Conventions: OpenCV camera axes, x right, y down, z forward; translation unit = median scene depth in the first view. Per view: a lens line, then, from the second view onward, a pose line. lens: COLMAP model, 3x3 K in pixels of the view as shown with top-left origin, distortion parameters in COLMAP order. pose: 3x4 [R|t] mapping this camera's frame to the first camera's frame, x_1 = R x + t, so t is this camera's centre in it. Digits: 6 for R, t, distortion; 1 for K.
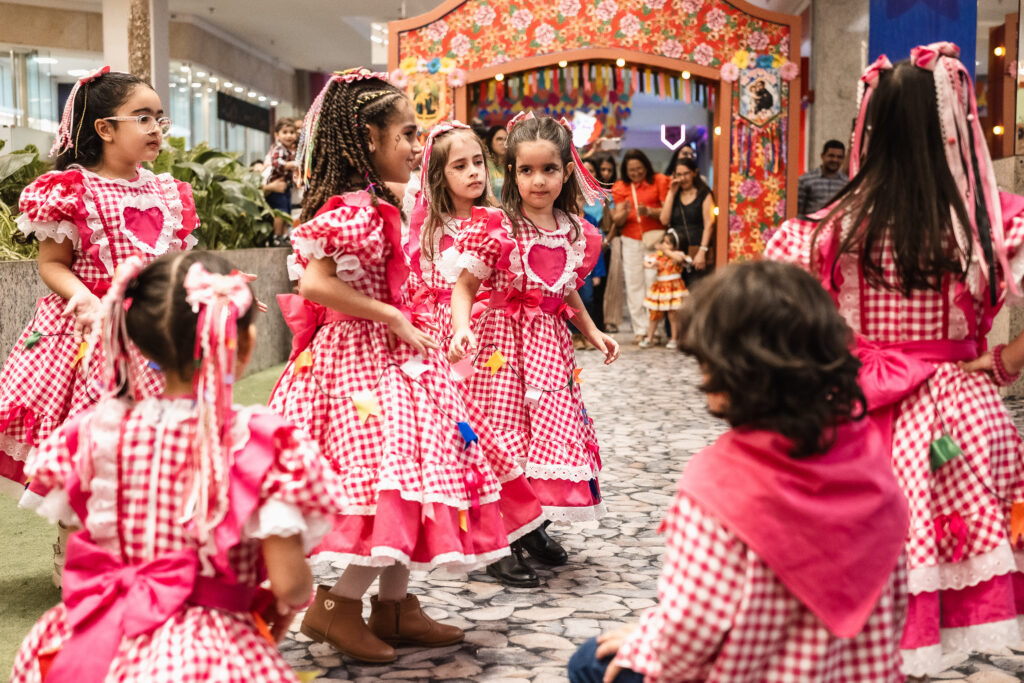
lens RADIAL K [[1349.1, 0, 518.9], [0, 1349.1, 377.3], [0, 0, 1]] dist [-0.009174, -0.005578]
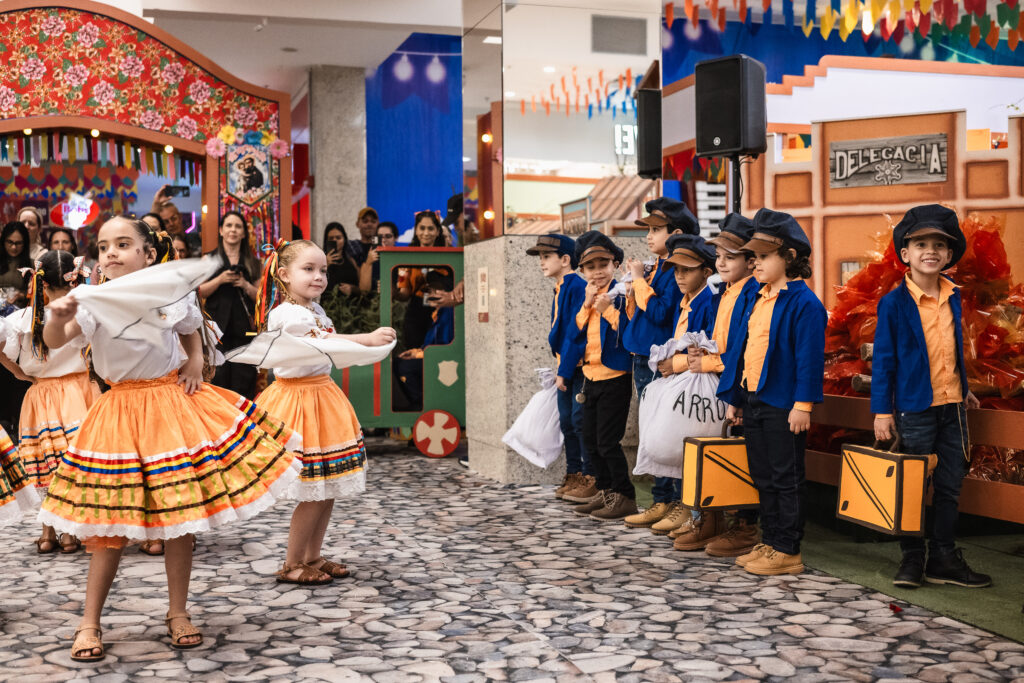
lens RADIAL K [[1309.5, 0, 537.5], [0, 1309.5, 341.1], [0, 0, 1]] dist [0.000403, -0.036573]
pose [[0.931264, -0.012861, 0.364117, 0.030652], [0.045345, 0.995698, -0.080804, -0.007488], [-0.361512, 0.091761, 0.927841, 0.081873]]
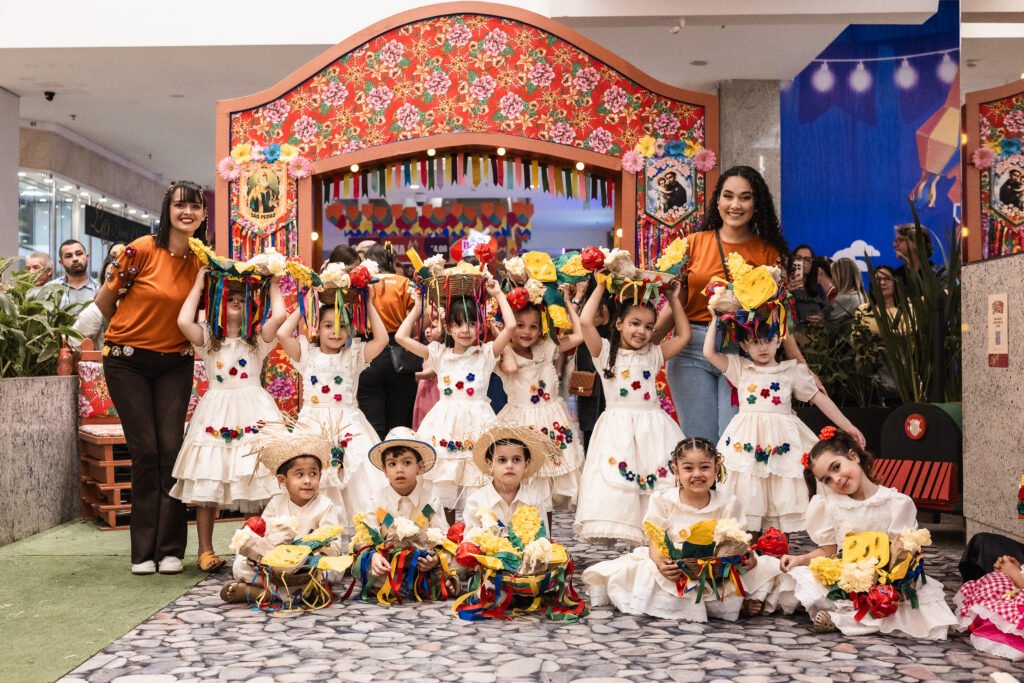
lens RADIAL K [[1270.9, 0, 467.1], [0, 1270.9, 348.0], [0, 0, 1]] dist [-0.013499, -0.002663]
pose [[0.999499, -0.000636, 0.031652, 0.030726], [0.004143, 0.993827, -0.110863, -0.028040], [-0.031386, 0.110939, 0.993332, 0.246137]]
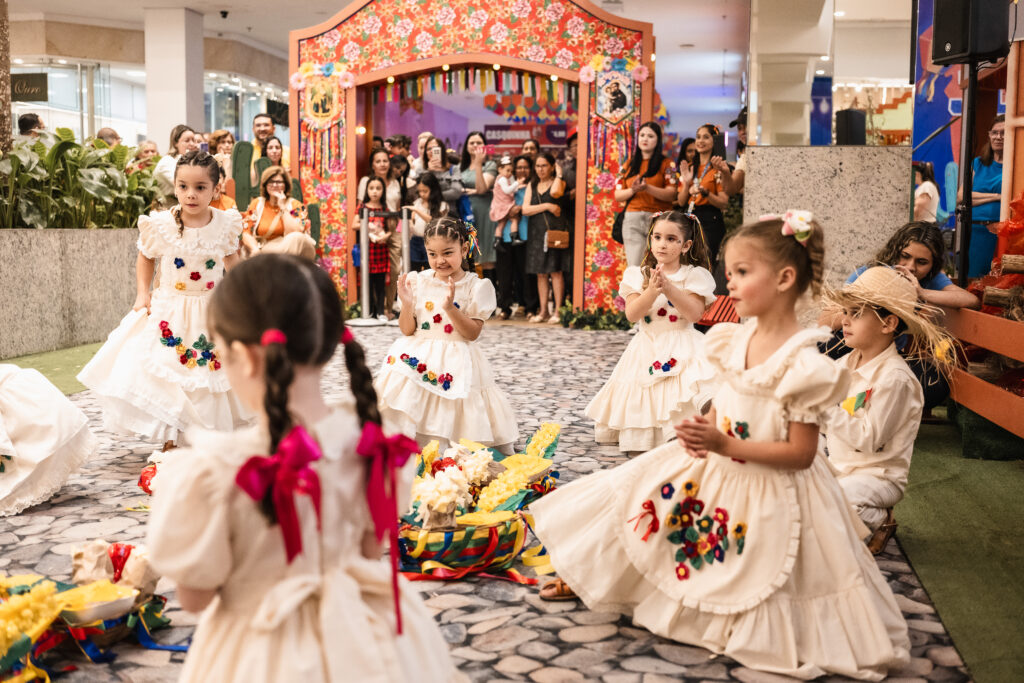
lens RADIAL K [[1153.1, 0, 513.0], [0, 1153.1, 344.6], [0, 0, 1]] dist [-0.004252, -0.033495]
pose [[0.993333, 0.024055, -0.112739, 0.206366], [-0.024449, 0.999699, -0.002105, -0.003084], [0.112654, 0.004847, 0.993622, 0.061459]]
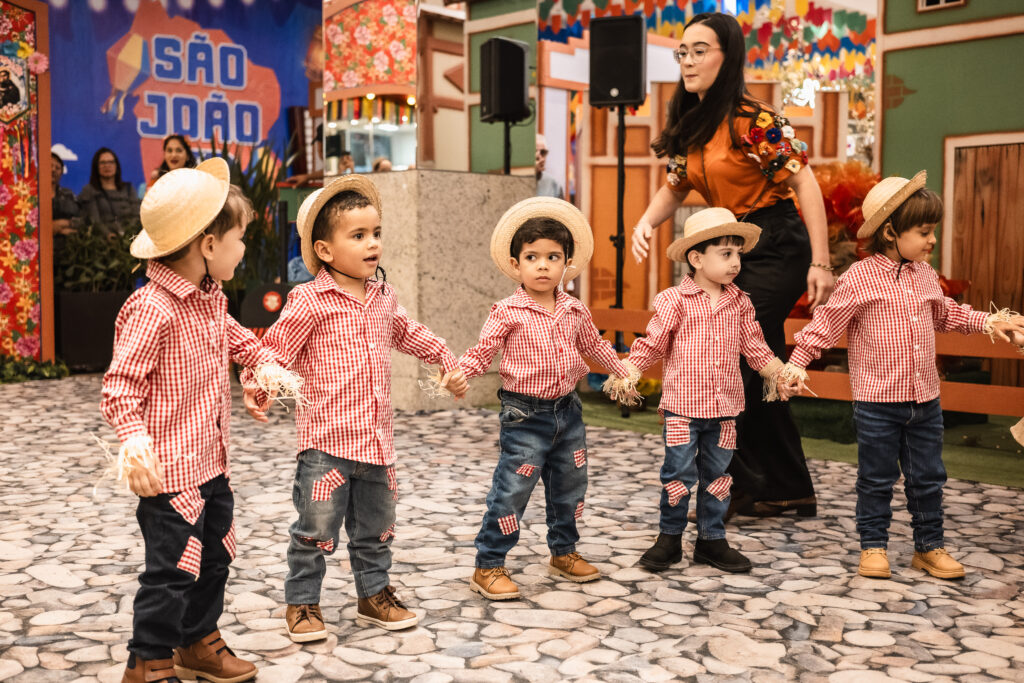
lens RADIAL K [[1153.1, 0, 513.0], [0, 1153.1, 344.6], [0, 0, 1]] dist [-0.004252, -0.033495]
pose [[0.668292, -0.050975, 0.742151, -0.159822], [0.070551, 0.997496, 0.004984, -0.024067], [-0.740546, 0.049028, 0.670214, 0.267887]]
